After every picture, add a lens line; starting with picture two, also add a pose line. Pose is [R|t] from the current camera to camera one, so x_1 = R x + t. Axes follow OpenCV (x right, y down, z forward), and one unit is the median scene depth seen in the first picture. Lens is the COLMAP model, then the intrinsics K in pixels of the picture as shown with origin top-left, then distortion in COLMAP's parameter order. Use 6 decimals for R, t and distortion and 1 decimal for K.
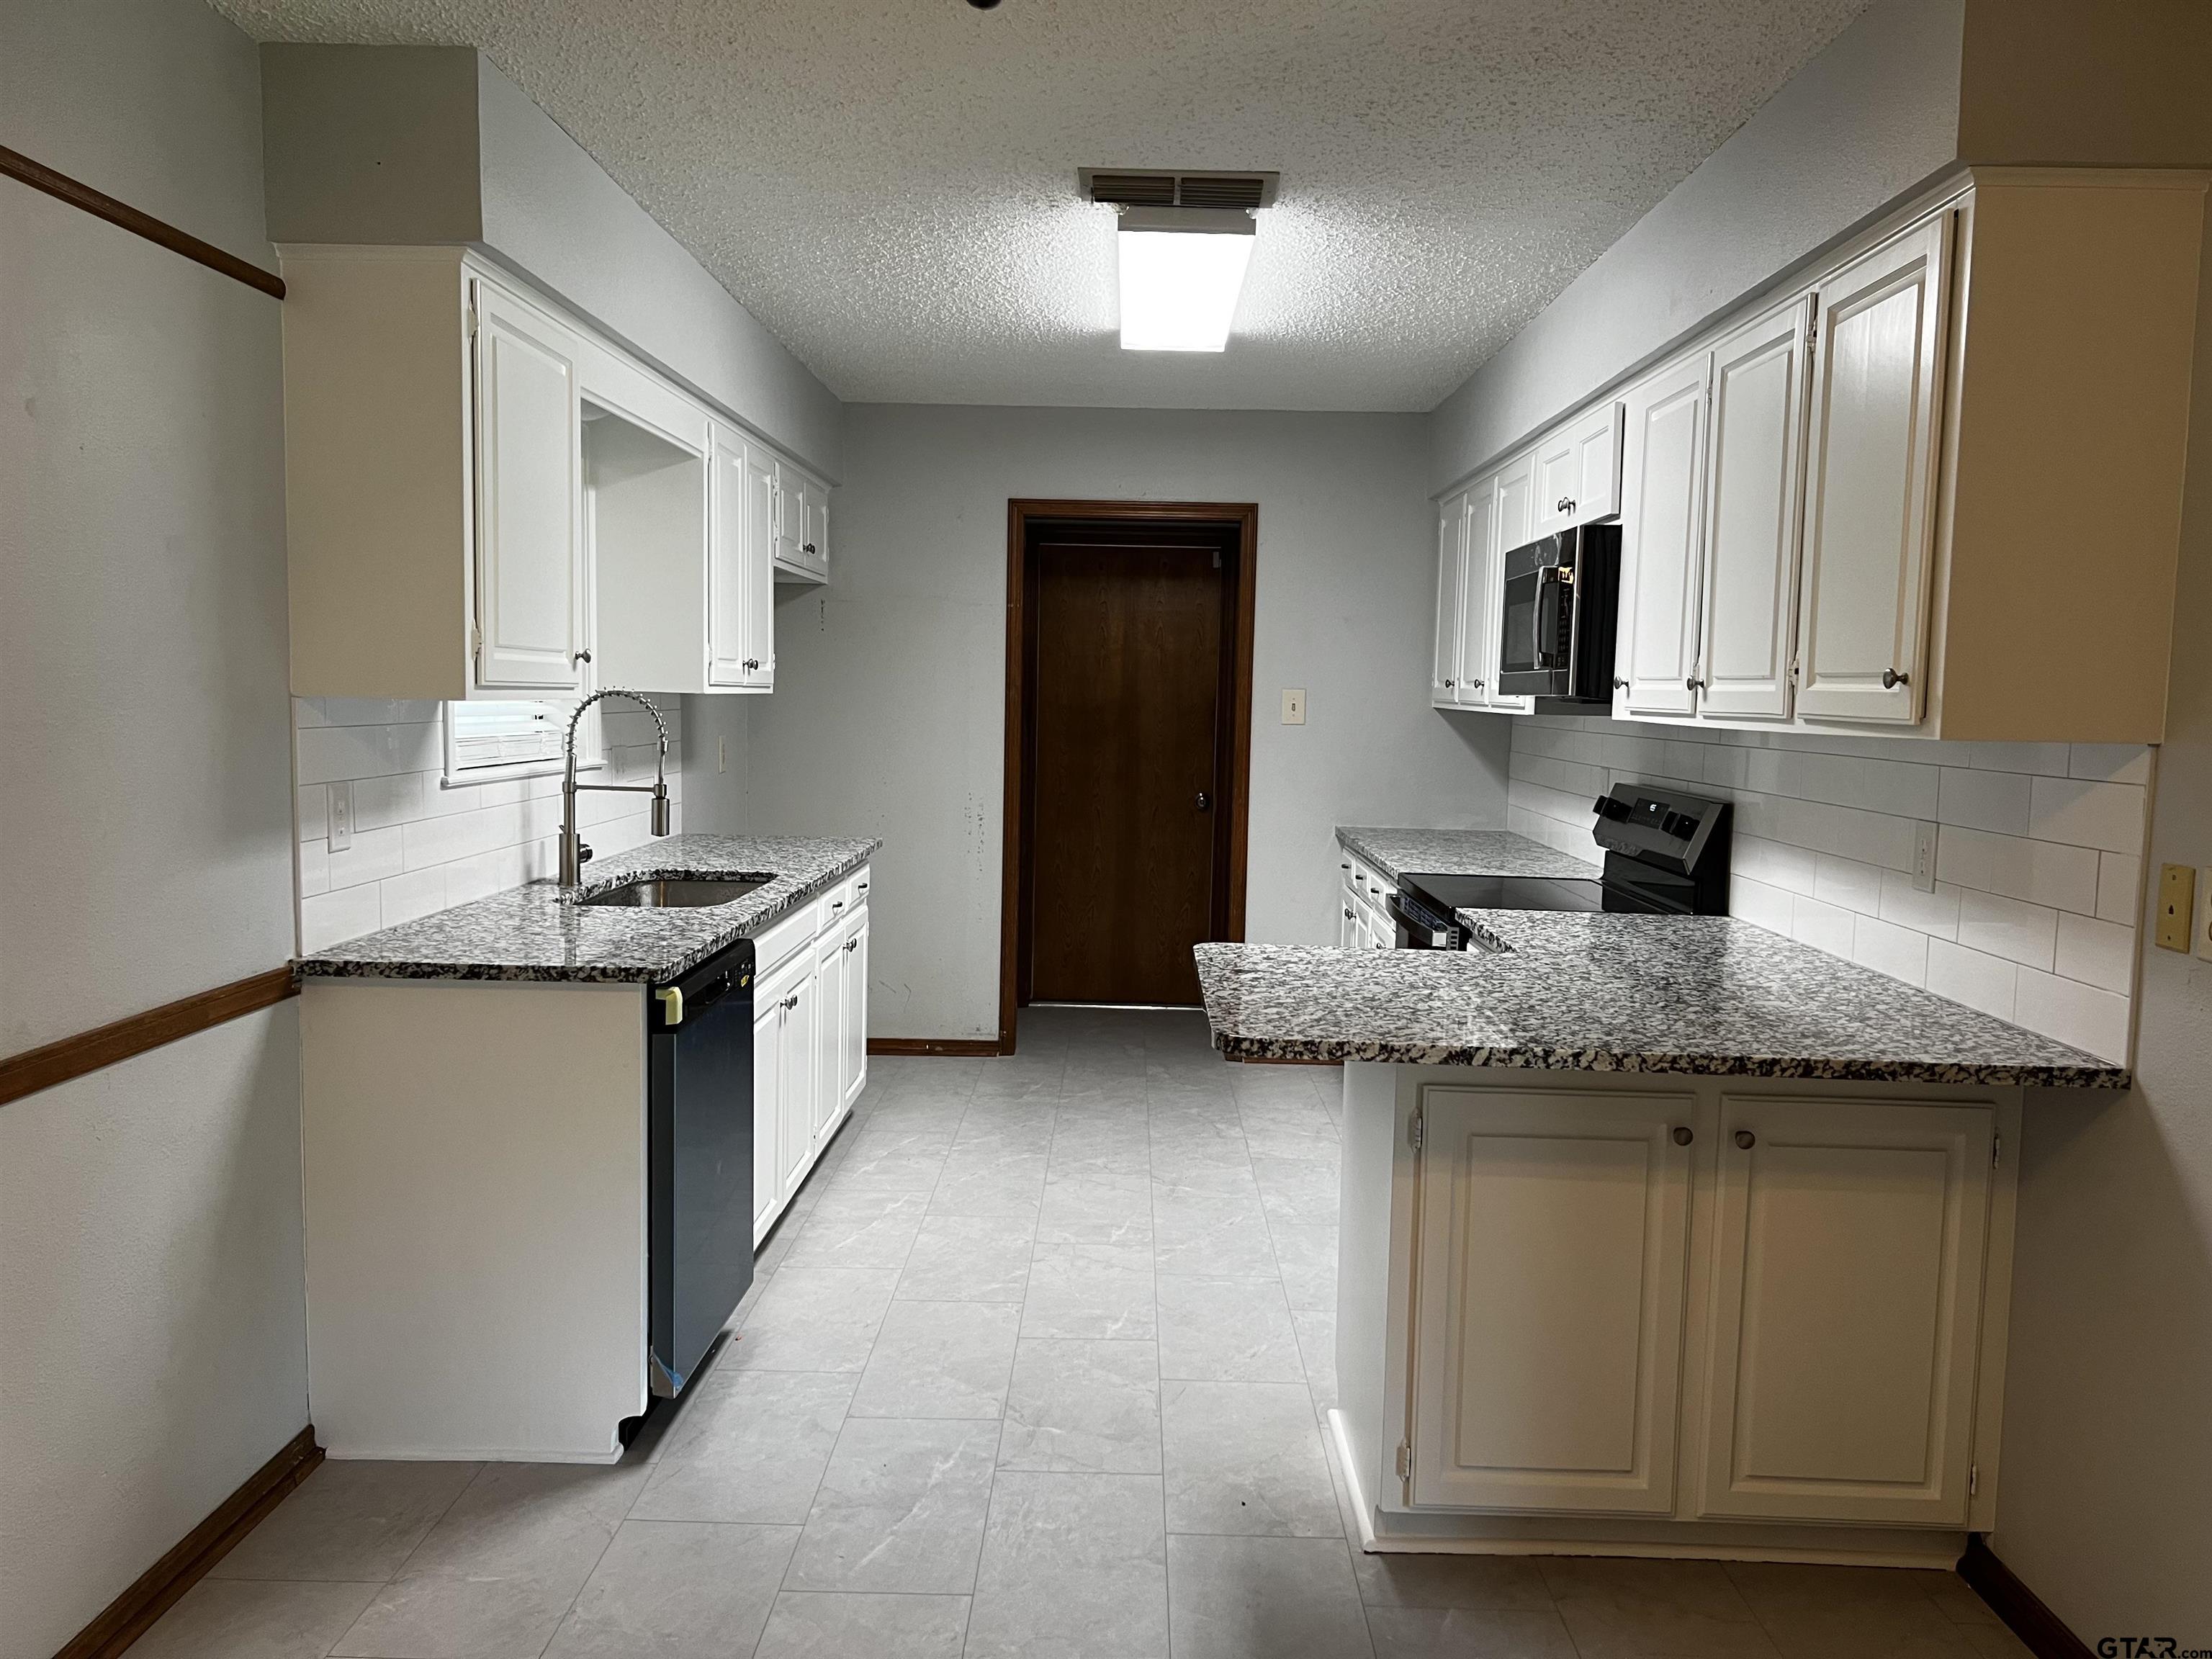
lens RADIAL K [[1662.5, 0, 1117.9], [0, 1662.5, 836.6], [0, 0, 1]] dist [0.071722, -0.082584]
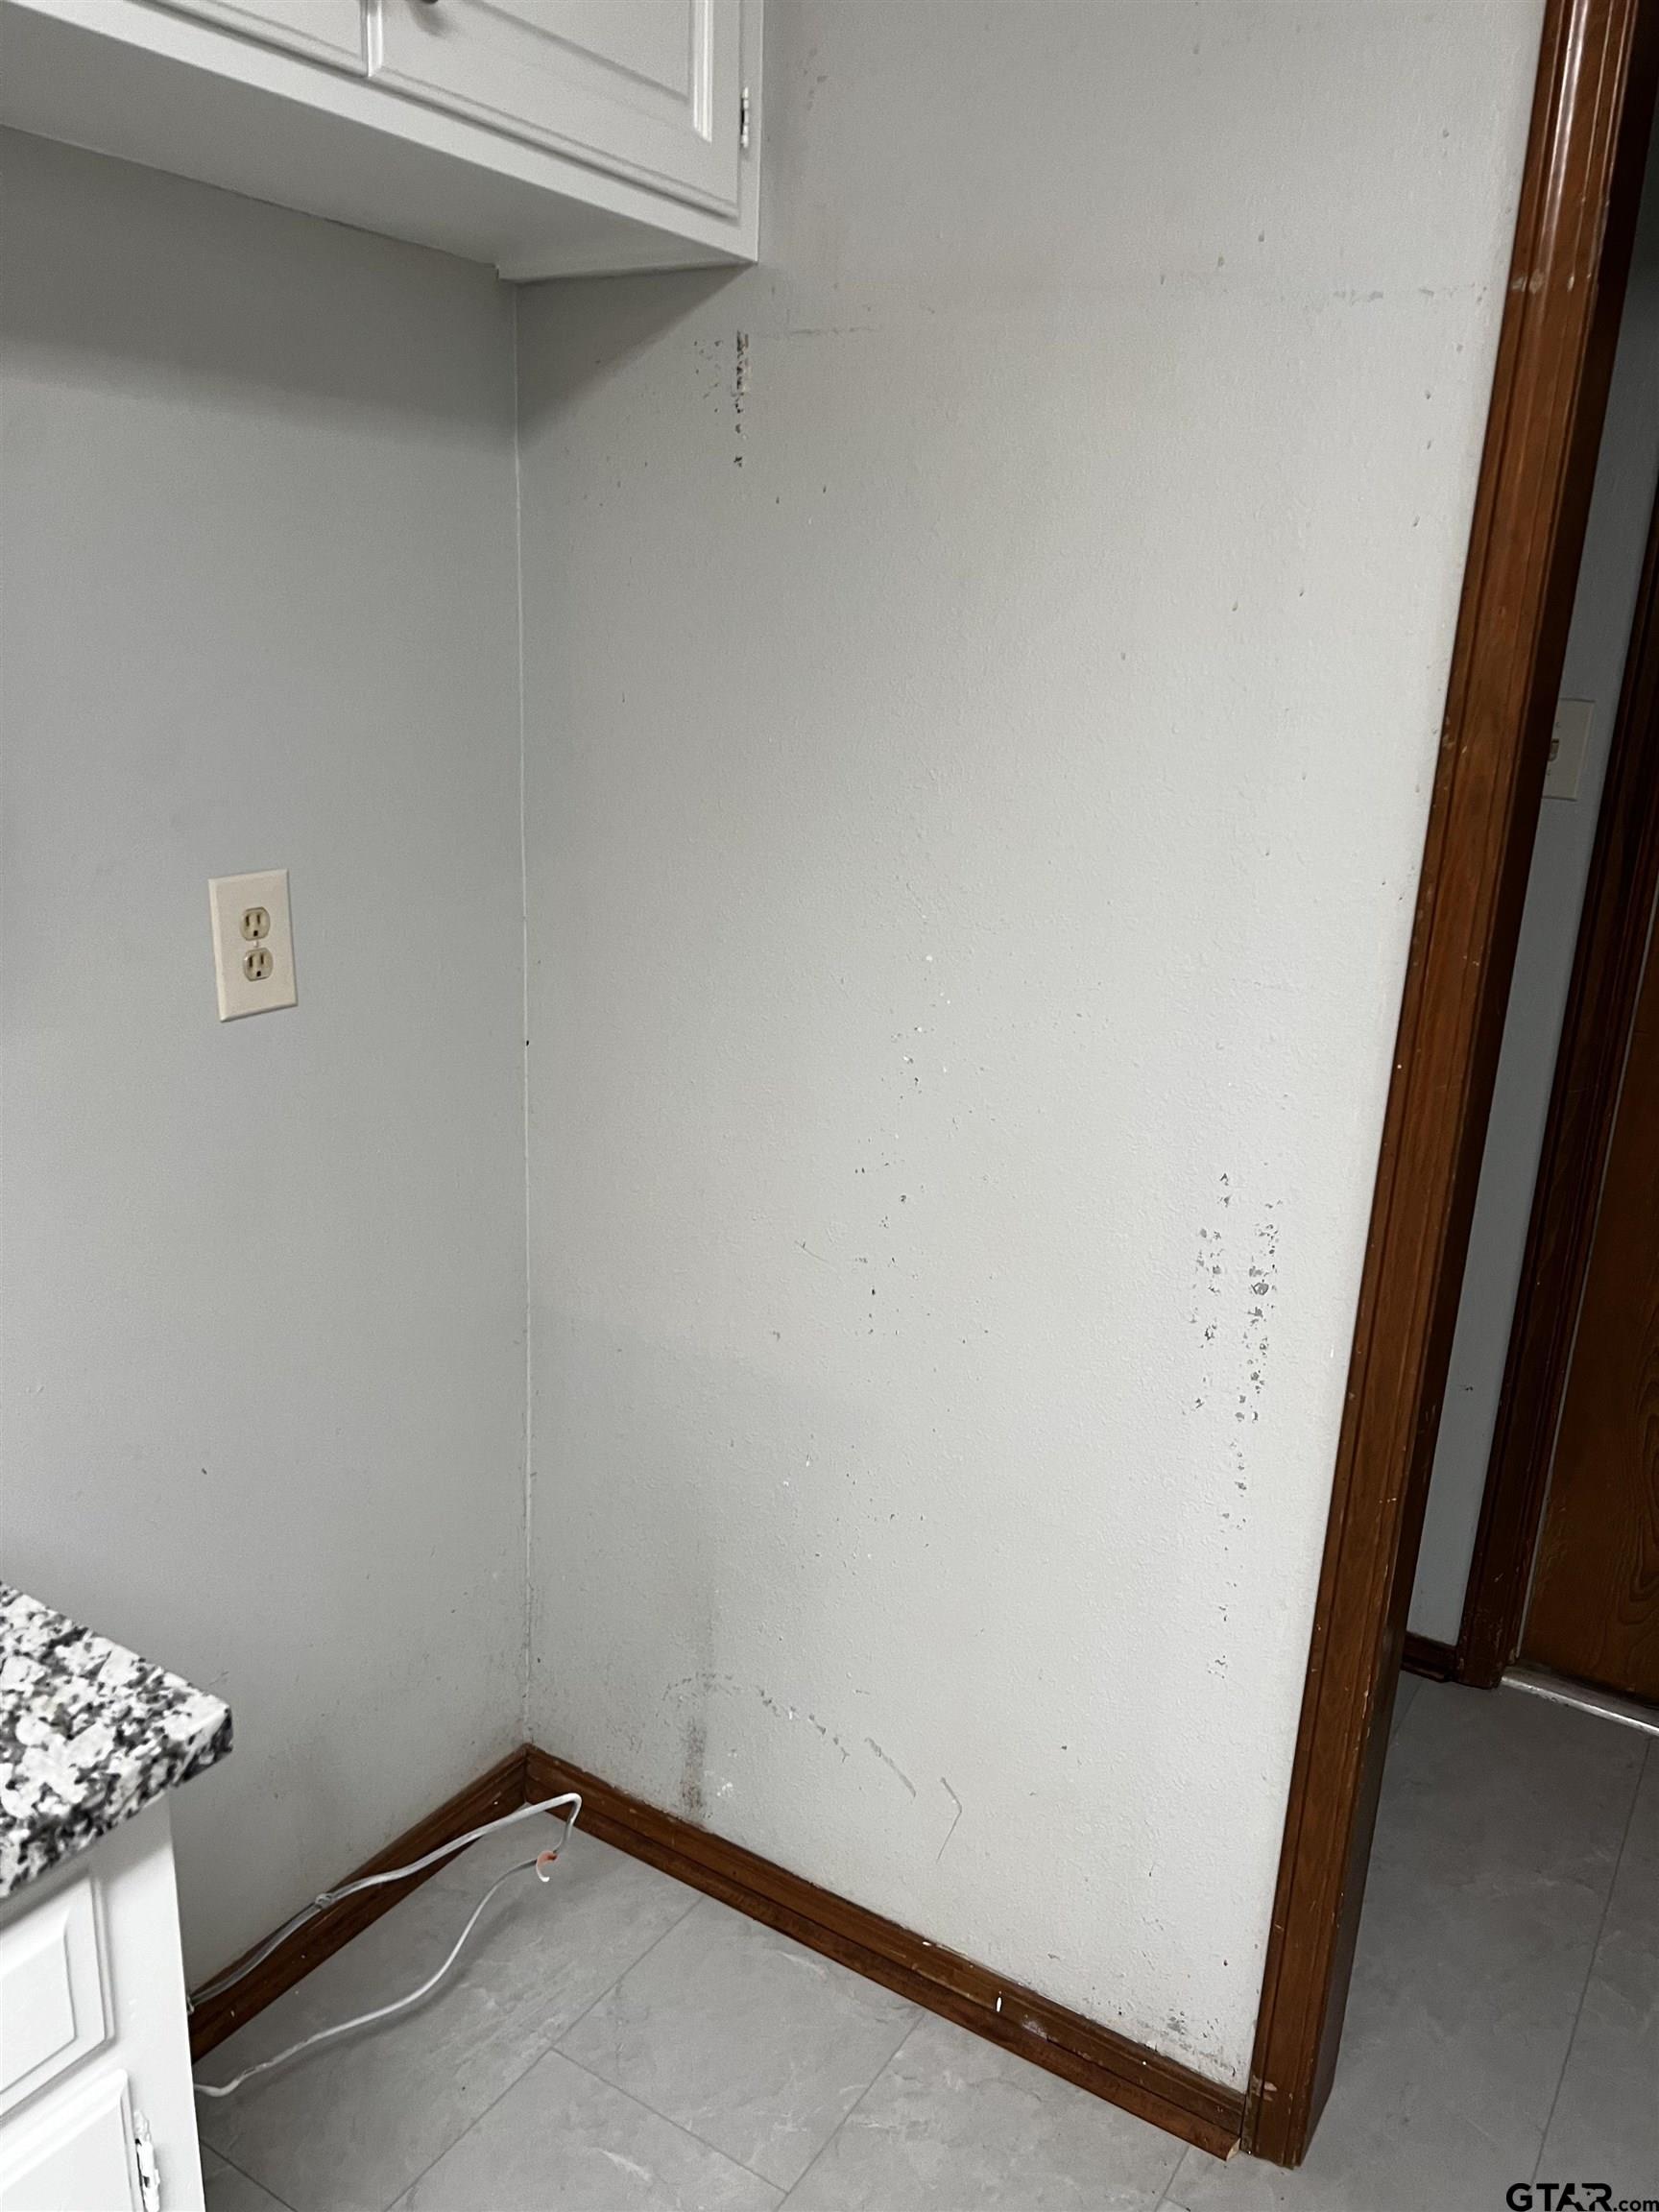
lens RADIAL K [[1659.4, 0, 844.1], [0, 1659.4, 1134.8], [0, 0, 1]] dist [0.074286, -0.087993]
pose [[0.851287, 0.164807, -0.498146, -0.020293], [-0.072261, 0.977169, 0.199799, -0.082660], [0.519701, -0.134090, 0.843760, 0.849064]]
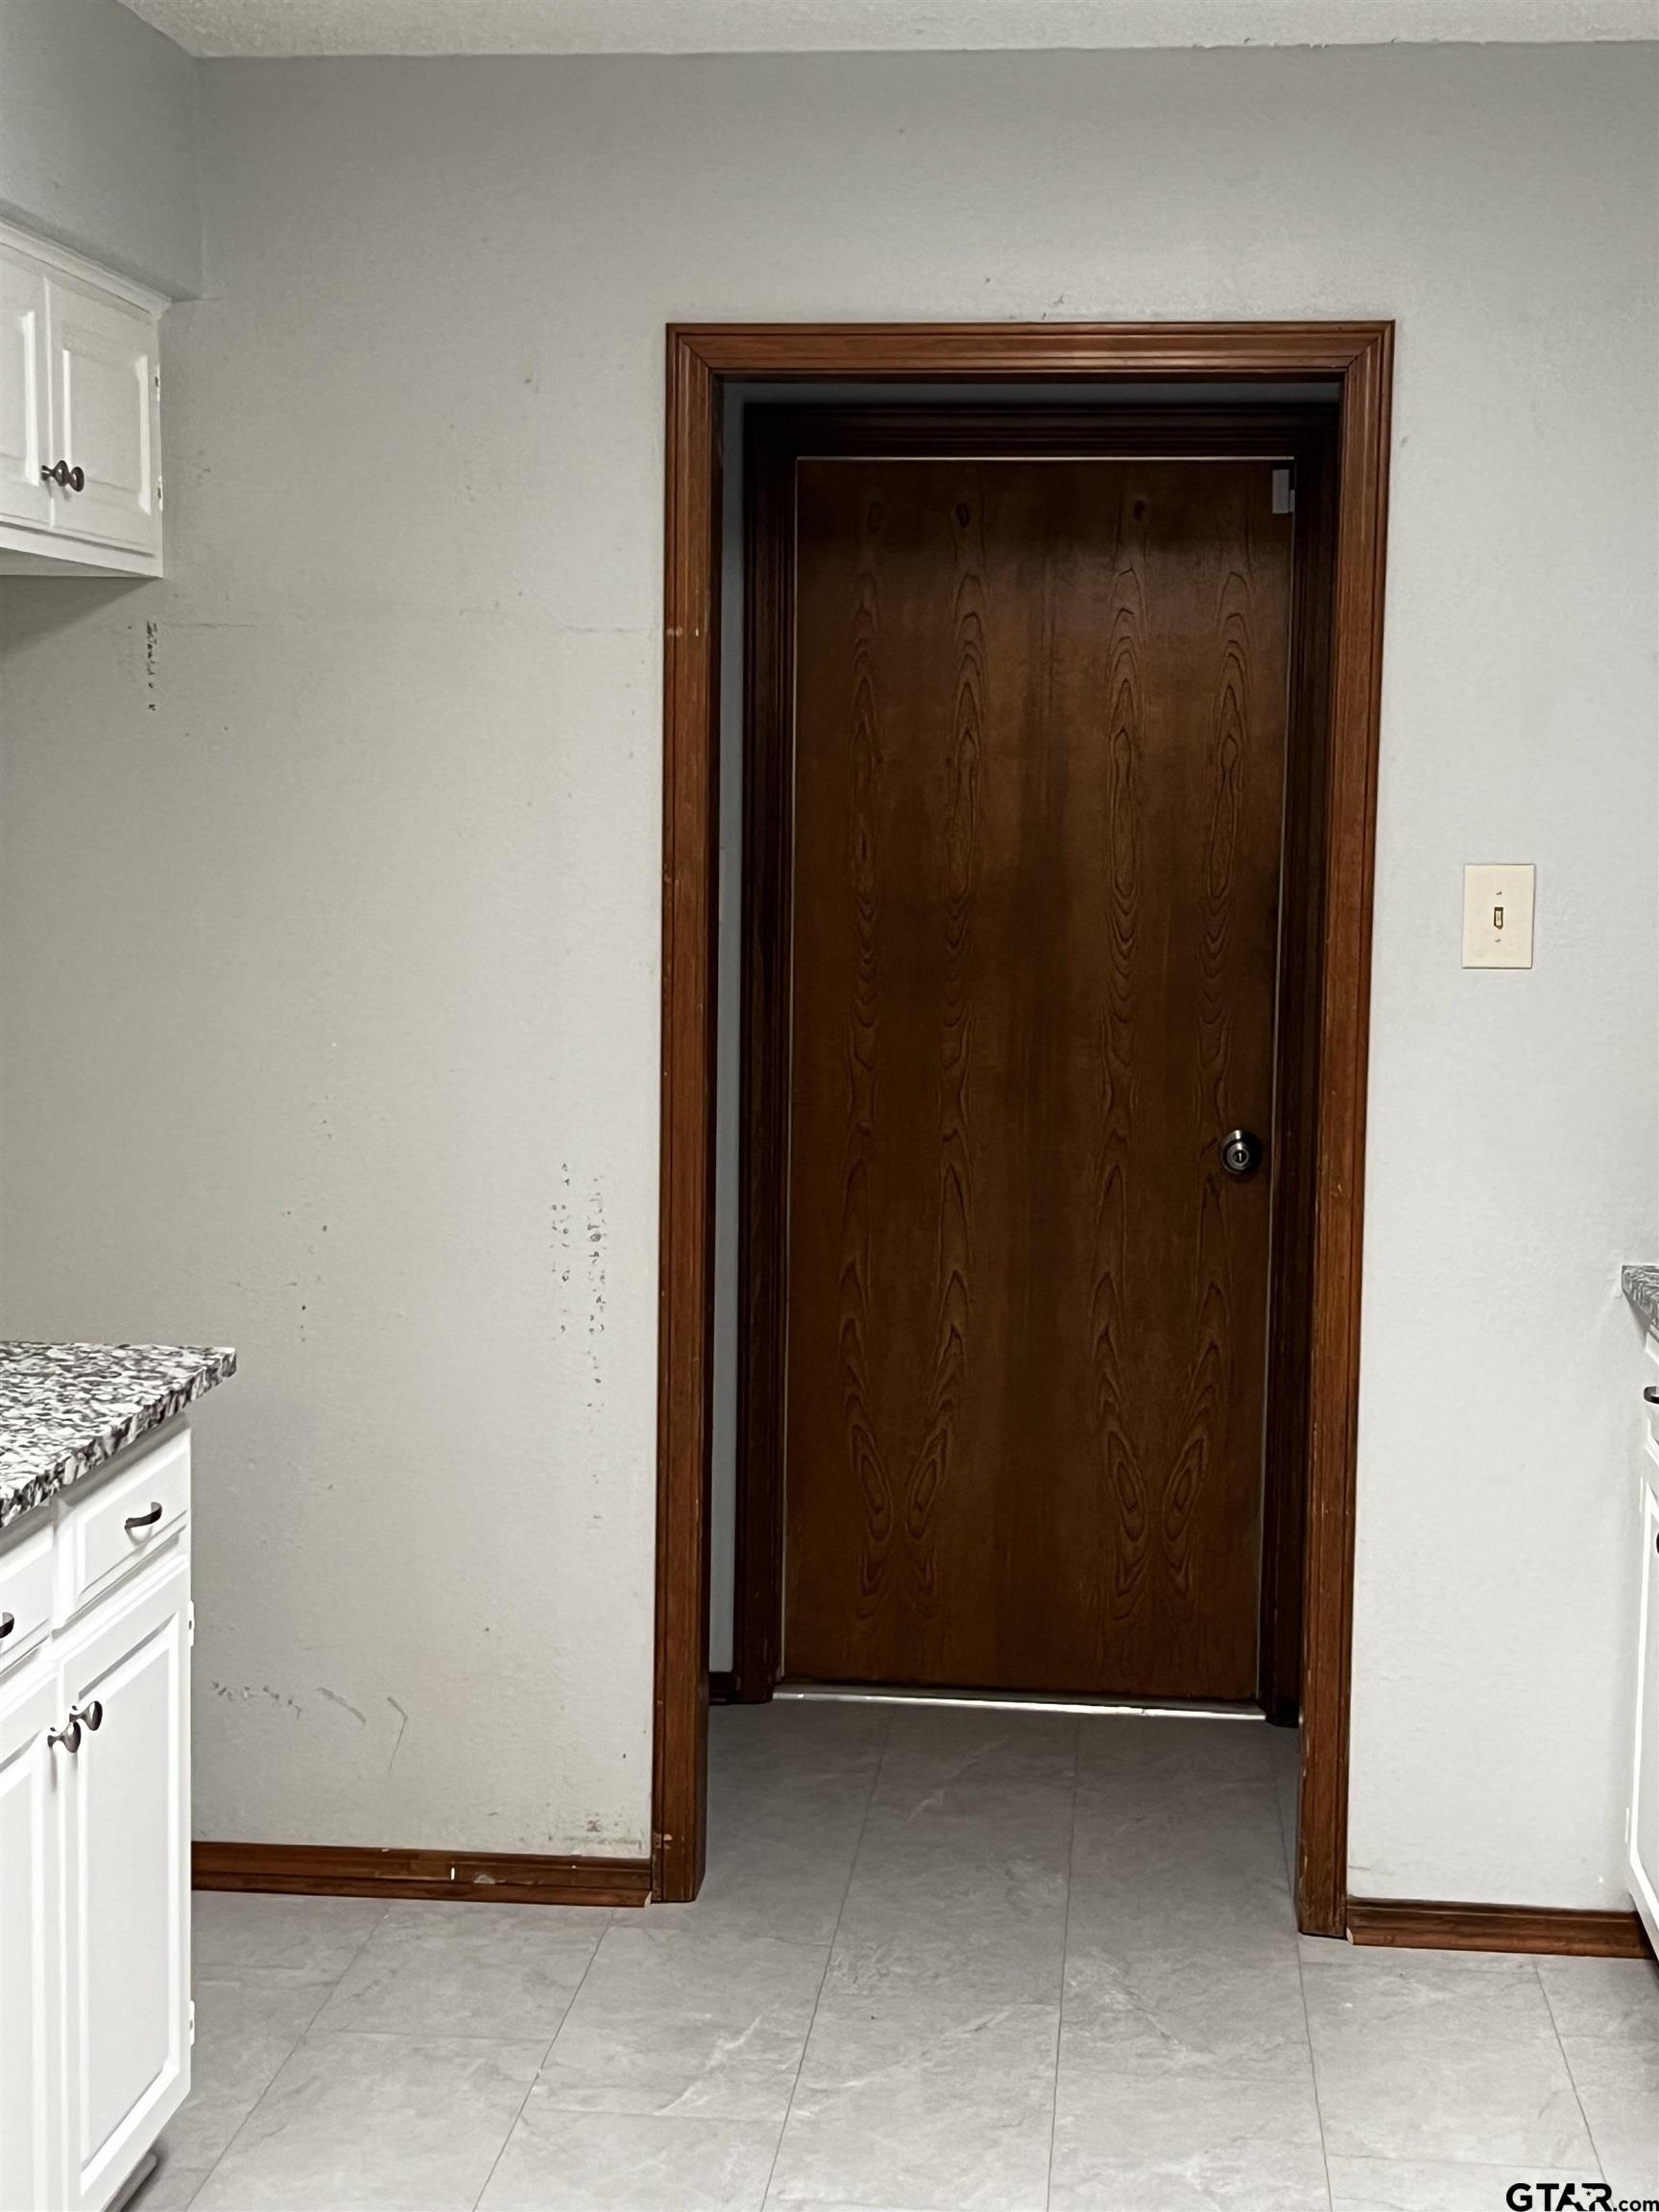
lens RADIAL K [[3286.1, 0, 801.8], [0, 3286.1, 1117.7], [0, 0, 1]] dist [0.243937, -1.217960]
pose [[0.995256, 0.000450, -0.097287, 0.032236], [0.001117, 0.999871, 0.016051, -0.052069], [0.097281, -0.016084, 0.995127, 0.336901]]
